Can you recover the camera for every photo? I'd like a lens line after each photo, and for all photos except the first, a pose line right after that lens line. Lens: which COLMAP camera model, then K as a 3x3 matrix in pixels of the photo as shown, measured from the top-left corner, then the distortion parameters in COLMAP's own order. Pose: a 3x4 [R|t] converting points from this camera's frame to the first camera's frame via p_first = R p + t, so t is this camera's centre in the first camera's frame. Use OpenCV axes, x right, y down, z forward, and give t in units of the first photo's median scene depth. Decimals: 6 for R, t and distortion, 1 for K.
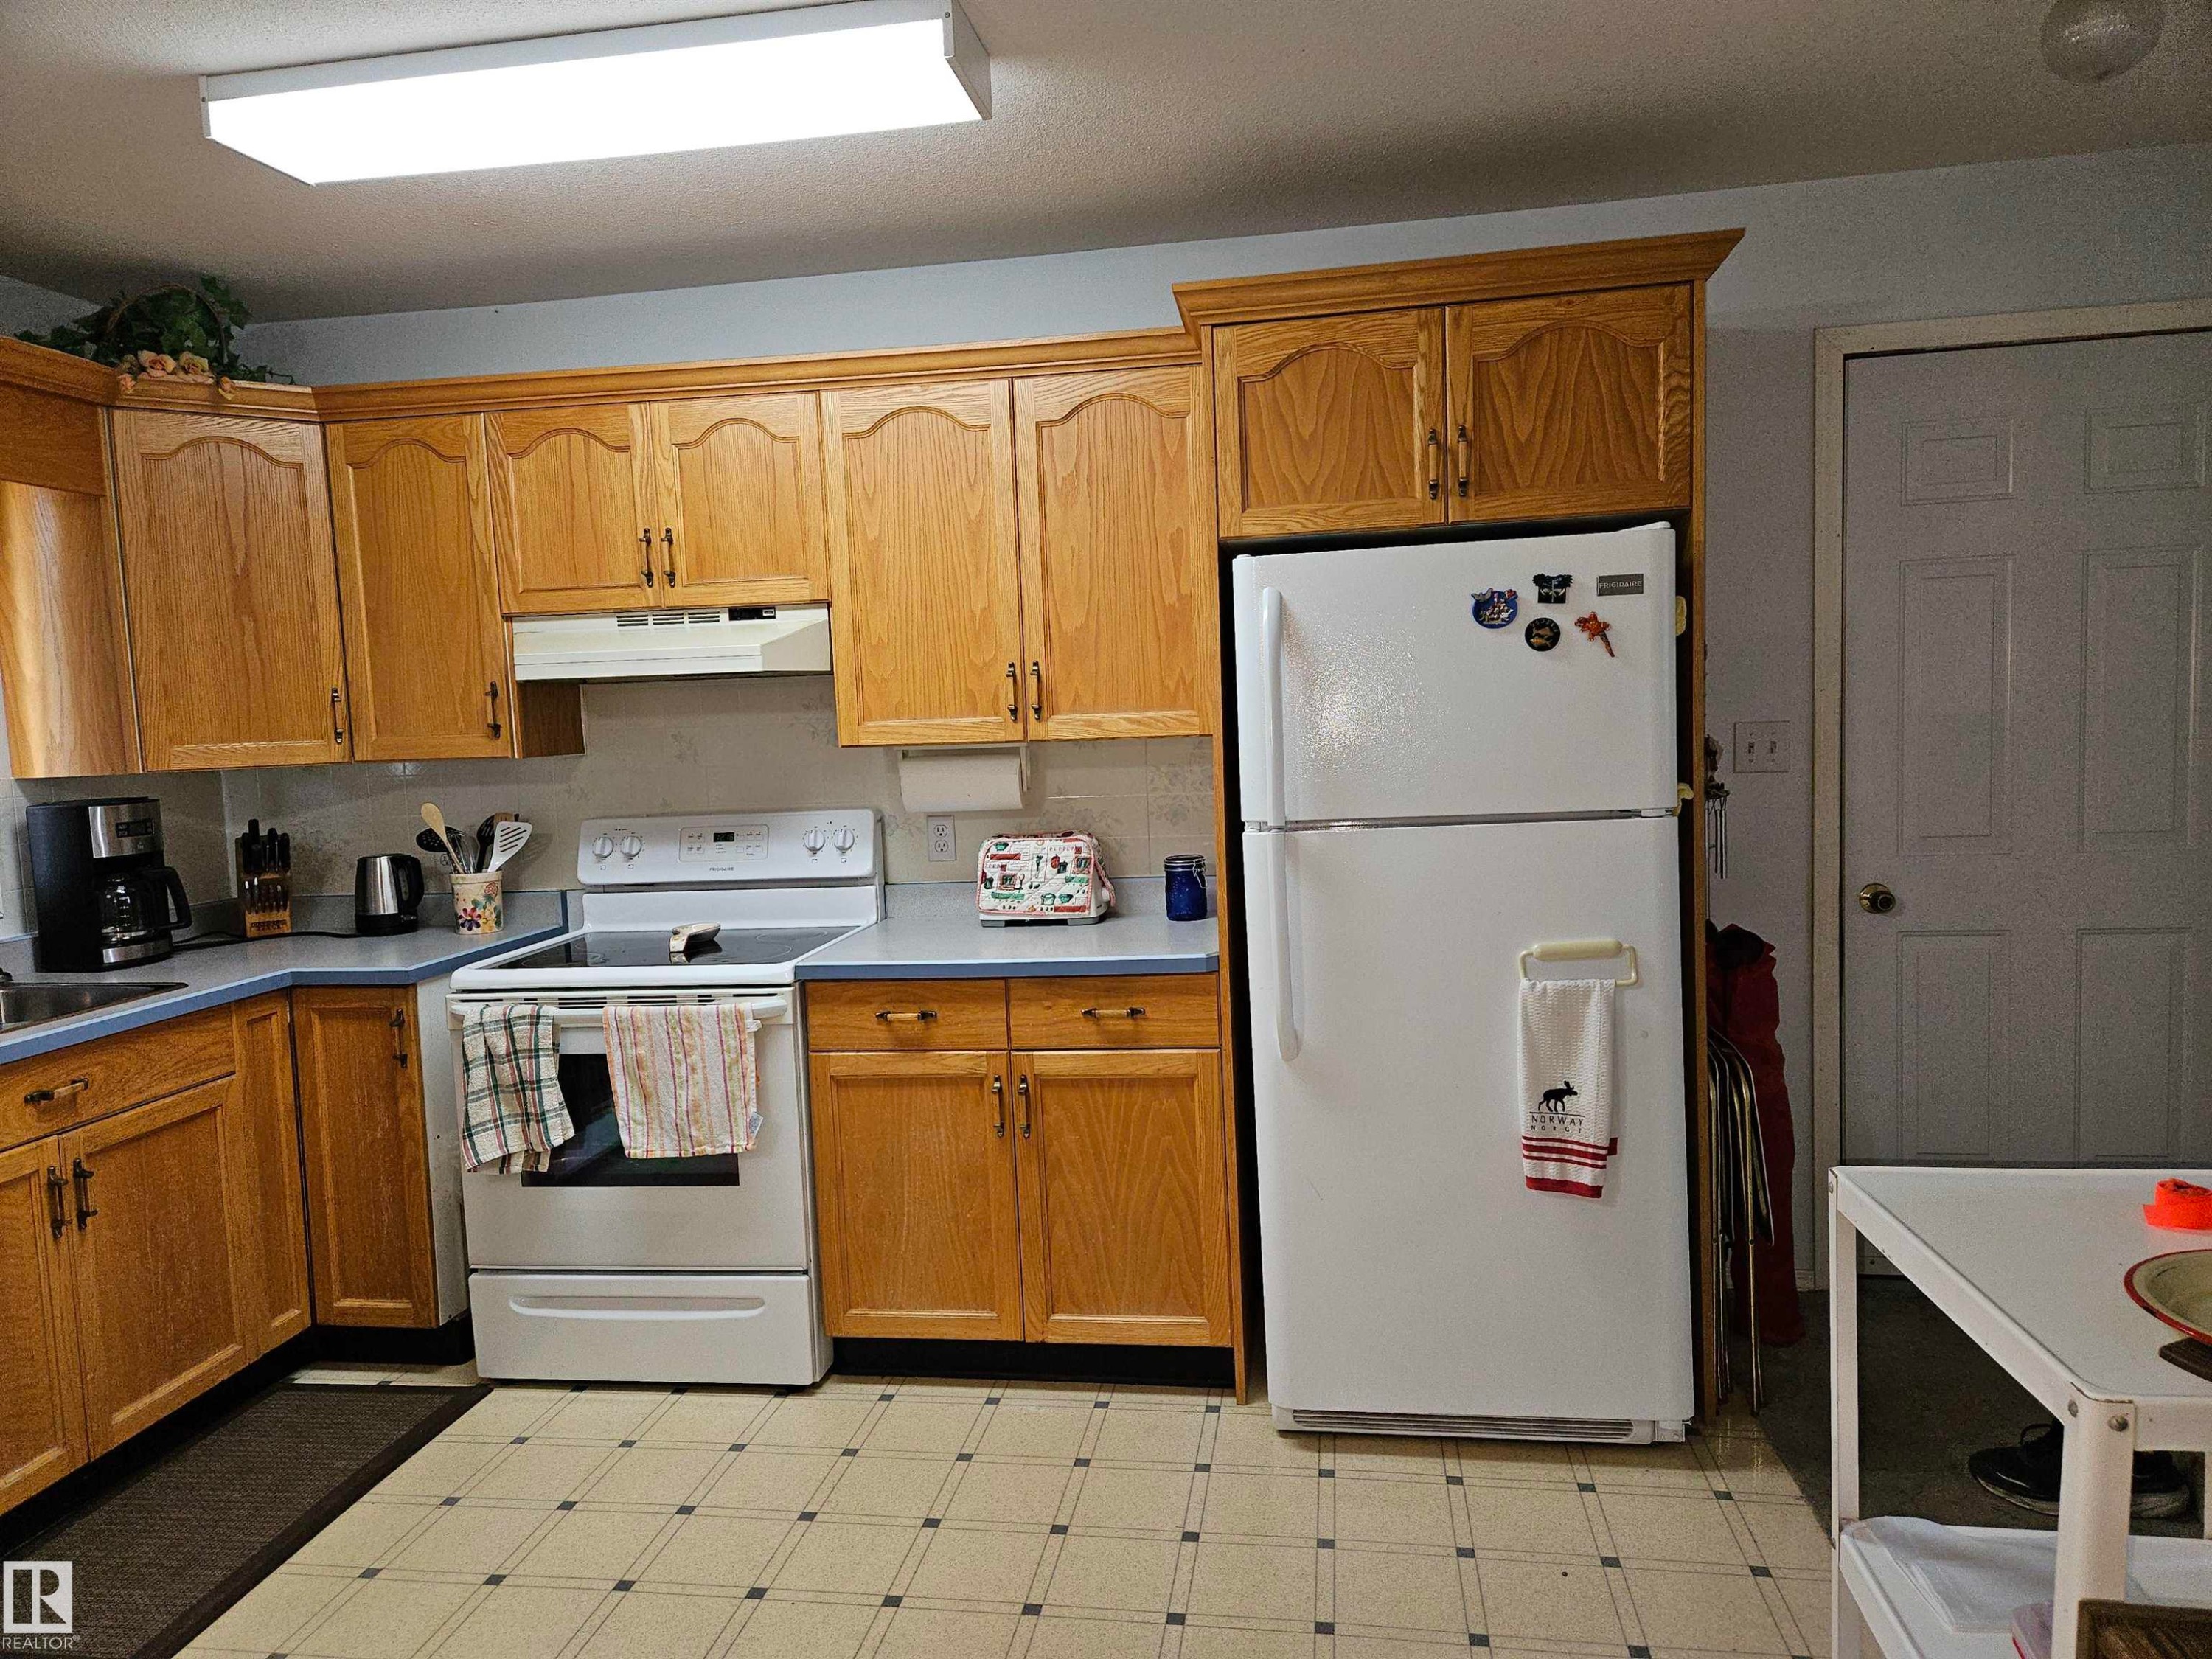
lens RADIAL K [[1460.5, 0, 1106.0], [0, 1460.5, 829.5], [0, 0, 1]] dist [0.094837, -0.089817]
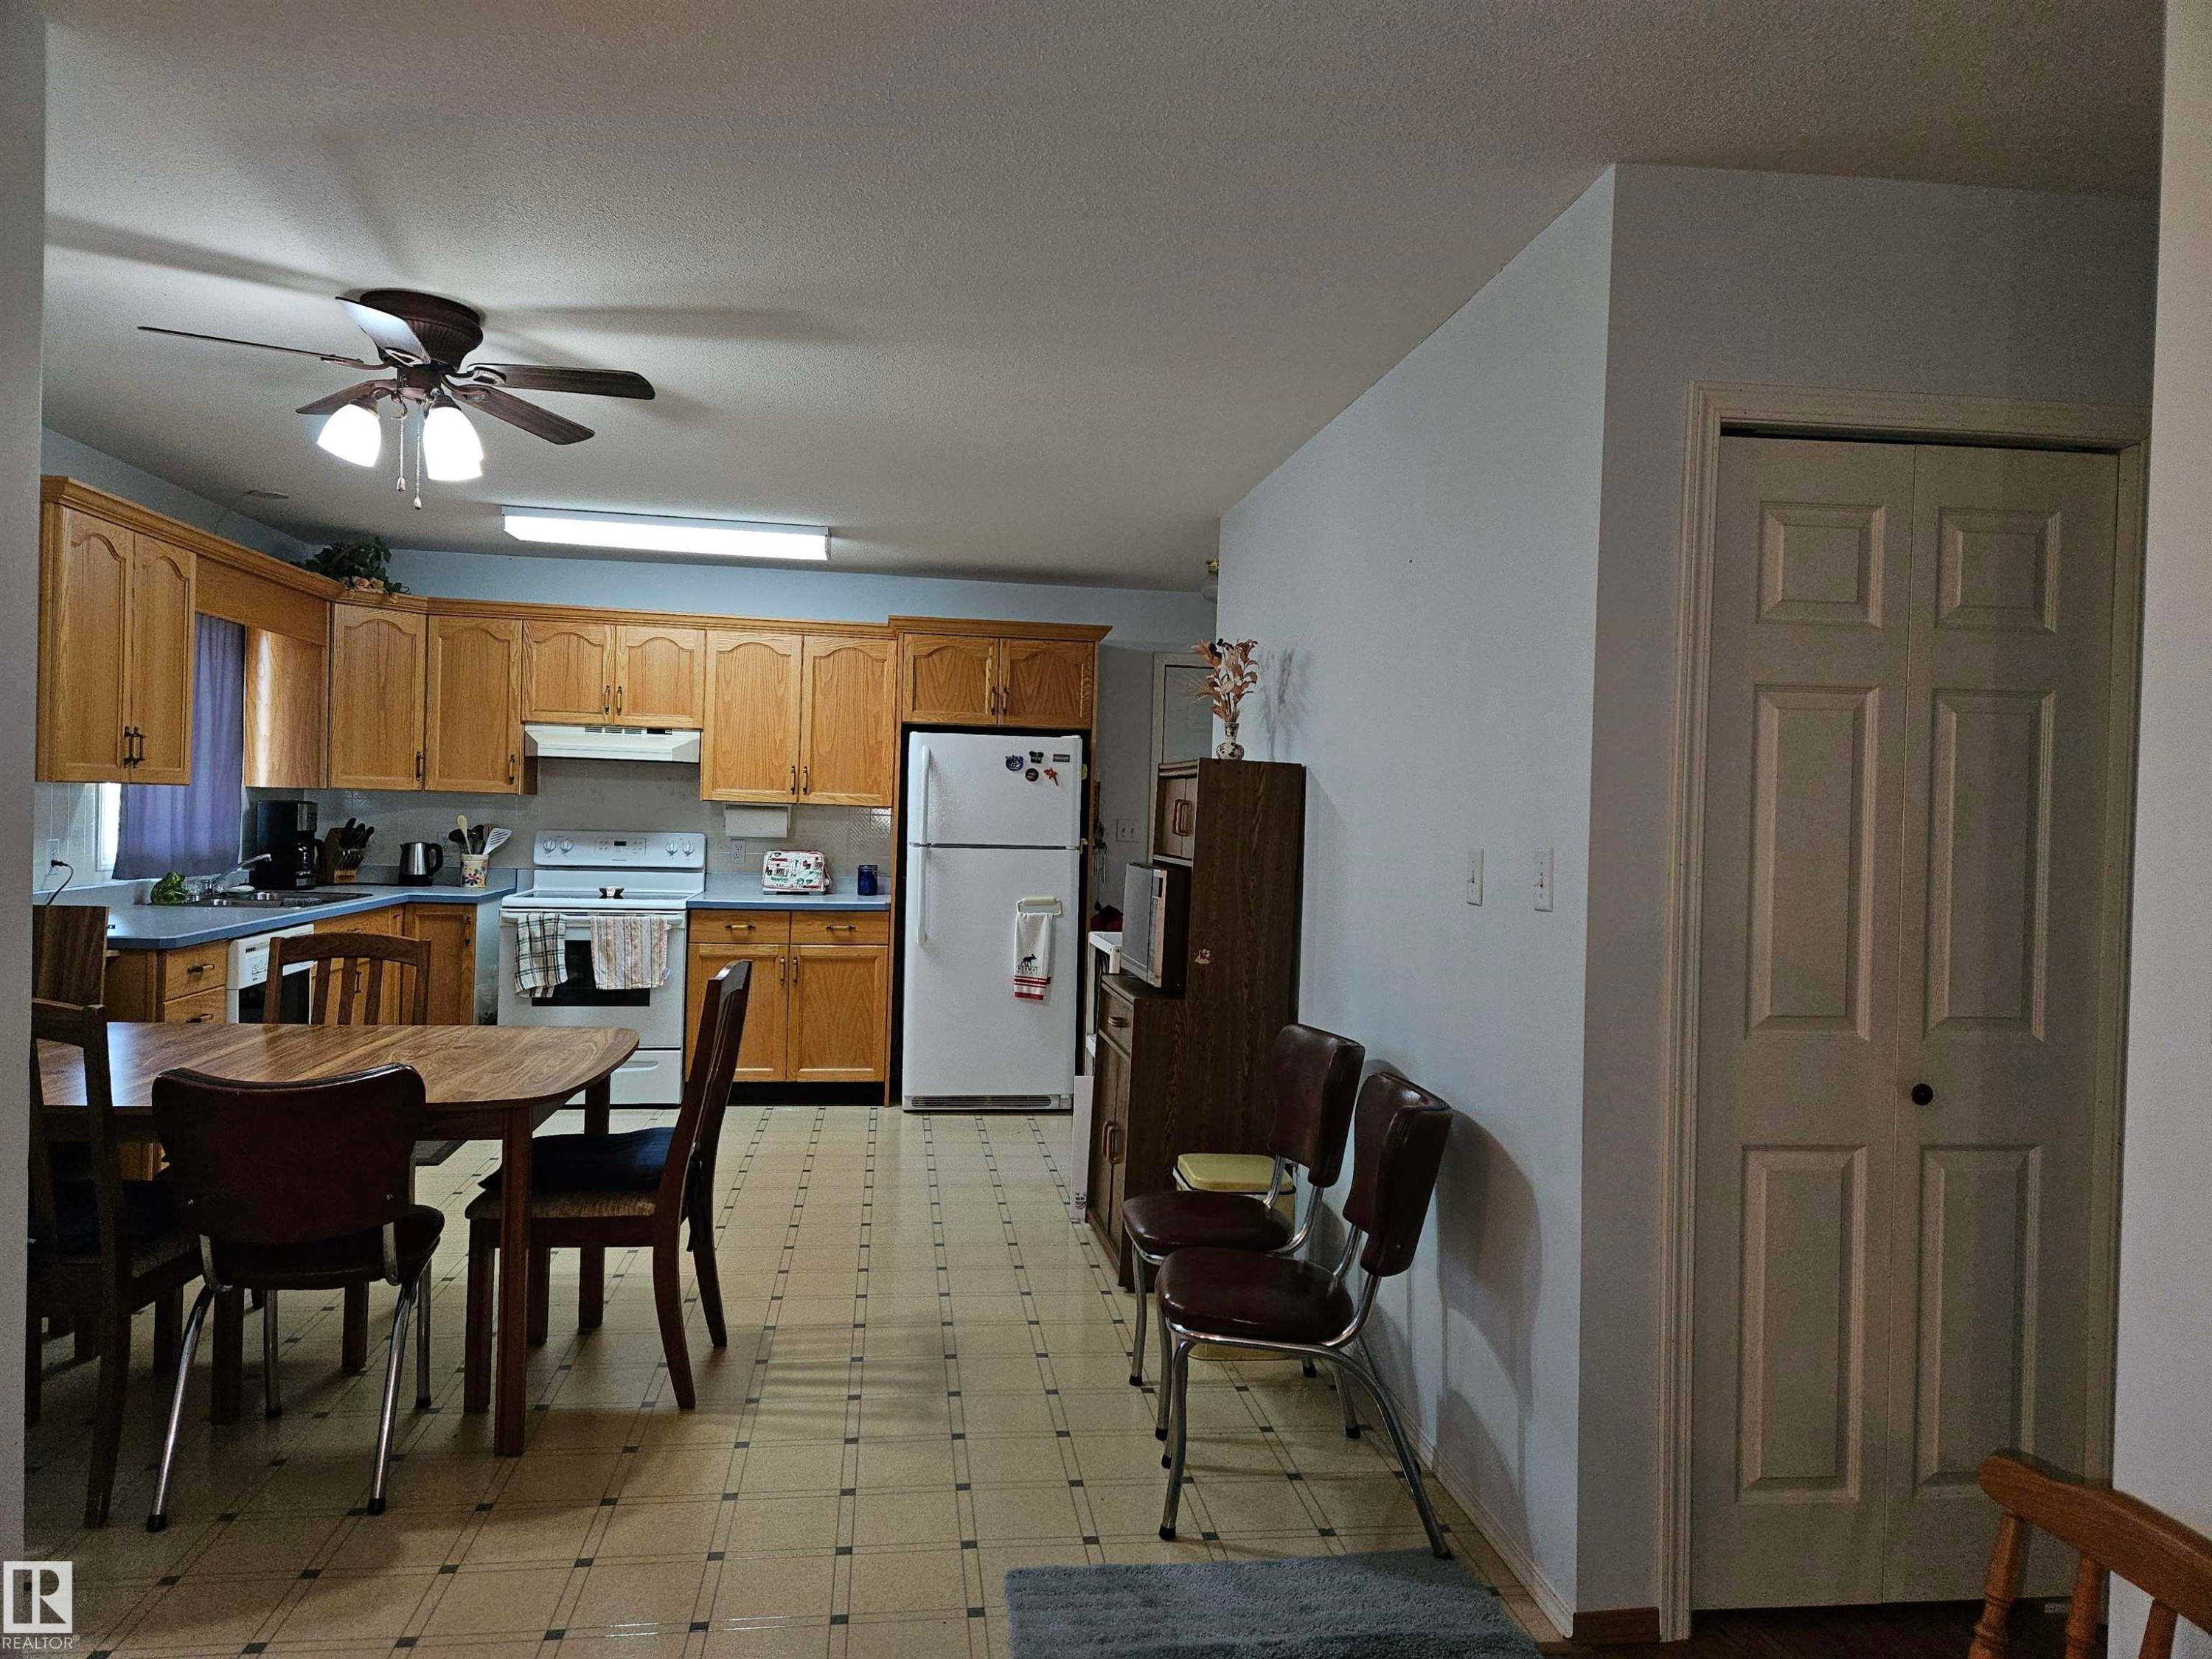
lens RADIAL K [[1460.5, 0, 1106.0], [0, 1460.5, 829.5], [0, 0, 1]] dist [0.094837, -0.089817]
pose [[0.951972, 0.065443, 0.299109, -0.266361], [-0.044632, 0.996116, -0.075894, 0.118800], [-0.302915, 0.058899, 0.951196, -1.155941]]
